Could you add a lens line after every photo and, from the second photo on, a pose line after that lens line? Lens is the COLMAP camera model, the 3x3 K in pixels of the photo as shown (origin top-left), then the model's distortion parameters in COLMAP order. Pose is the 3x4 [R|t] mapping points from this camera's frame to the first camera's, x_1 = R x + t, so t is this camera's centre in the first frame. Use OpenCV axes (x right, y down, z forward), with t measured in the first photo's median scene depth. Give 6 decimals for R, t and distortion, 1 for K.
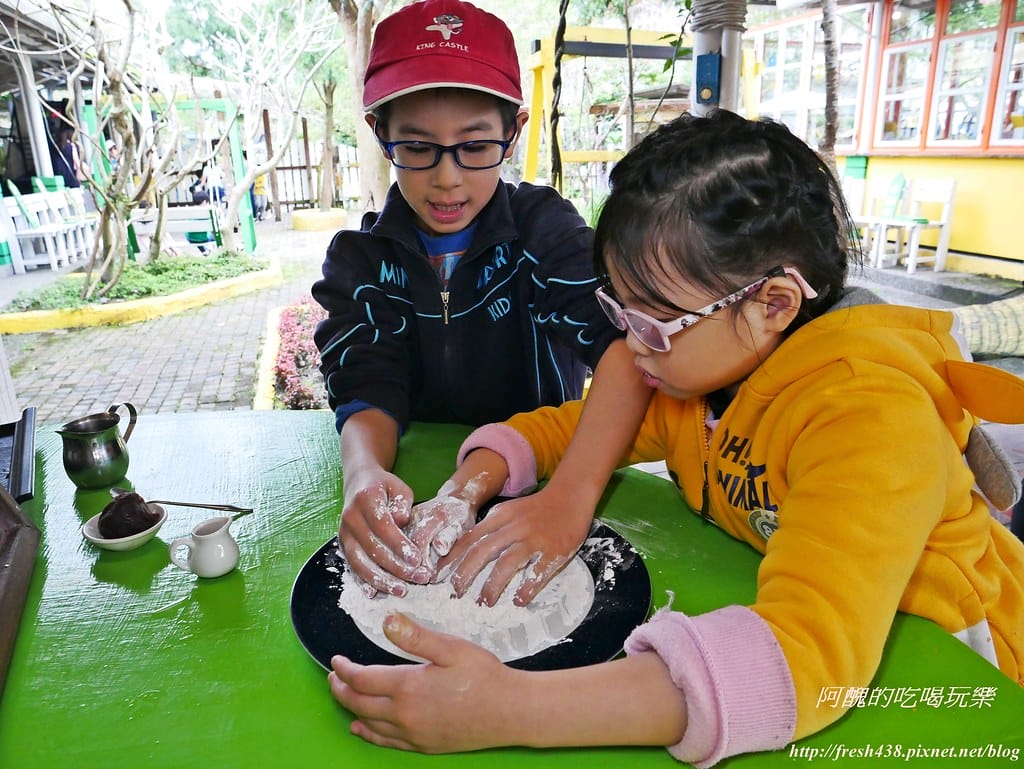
lens RADIAL K [[727.8, 0, 506.8], [0, 727.8, 383.7], [0, 0, 1]] dist [-0.057633, 0.023519]
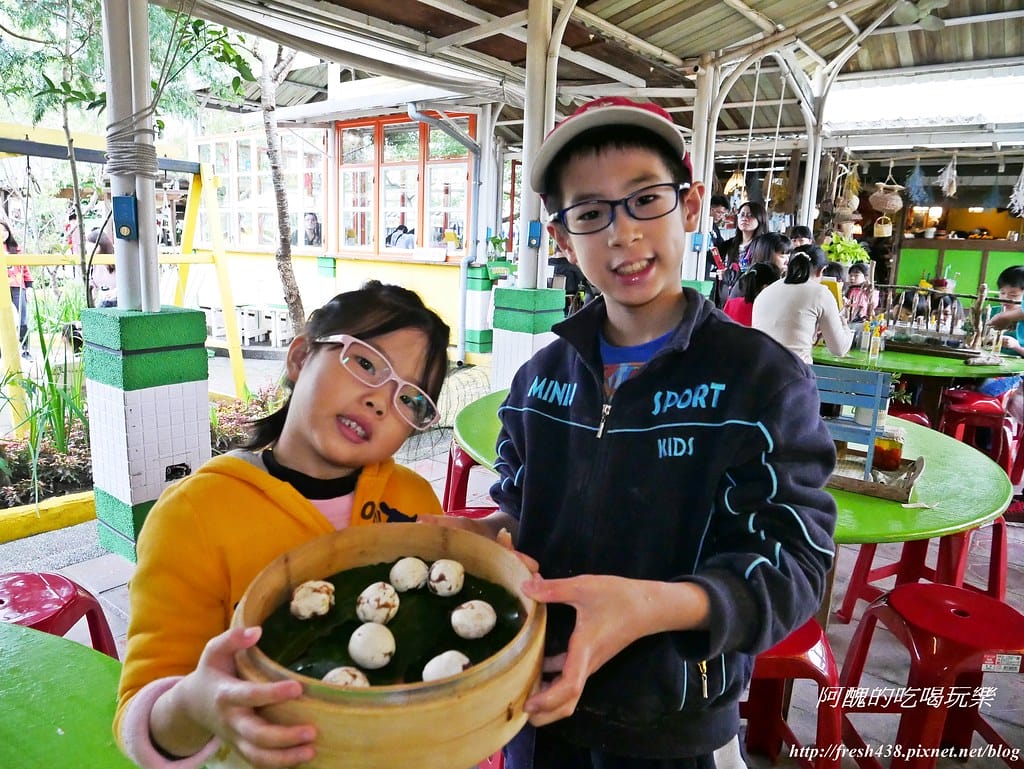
lens RADIAL K [[727.8, 0, 506.8], [0, 727.8, 383.7], [0, 0, 1]] dist [-0.057633, 0.023519]
pose [[0.798005, -0.064023, 0.599241, 0.030755], [0.130611, 0.989081, -0.068260, -0.009702], [-0.588327, 0.132739, 0.797654, -0.075652]]
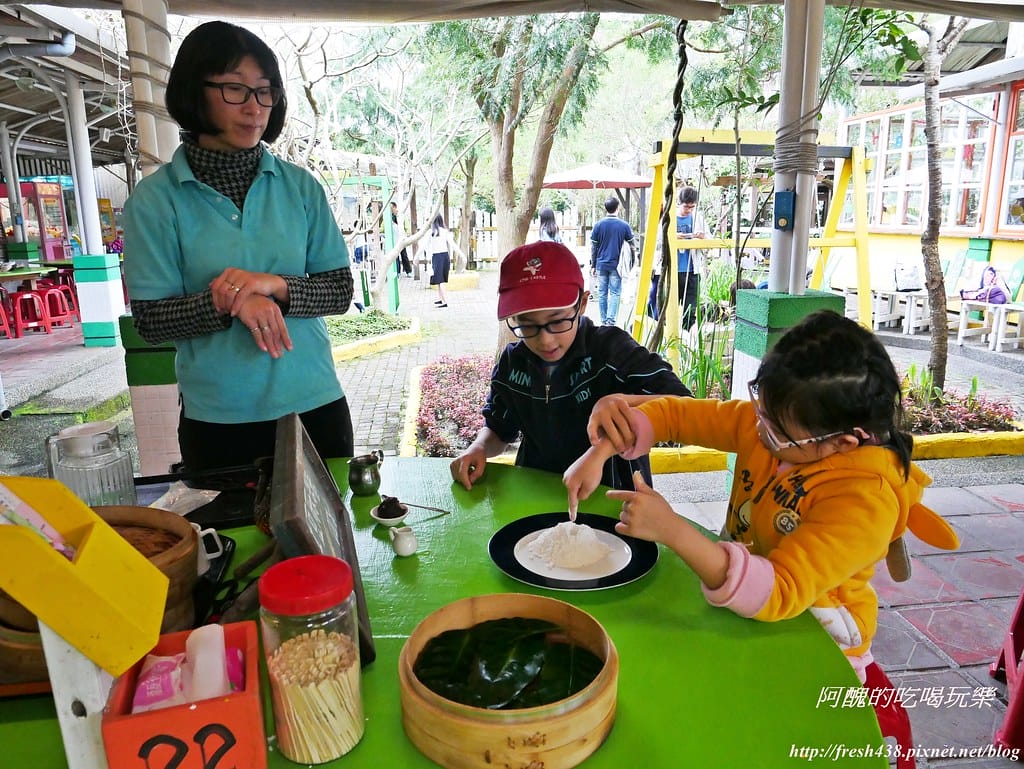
lens RADIAL K [[727.8, 0, 506.8], [0, 727.8, 383.7], [0, 0, 1]] dist [-0.057633, 0.023519]
pose [[0.985053, 0.050049, -0.164820, 0.011901], [-0.062270, 0.995613, -0.069832, -0.004717], [0.160602, 0.079052, 0.983849, -0.114384]]
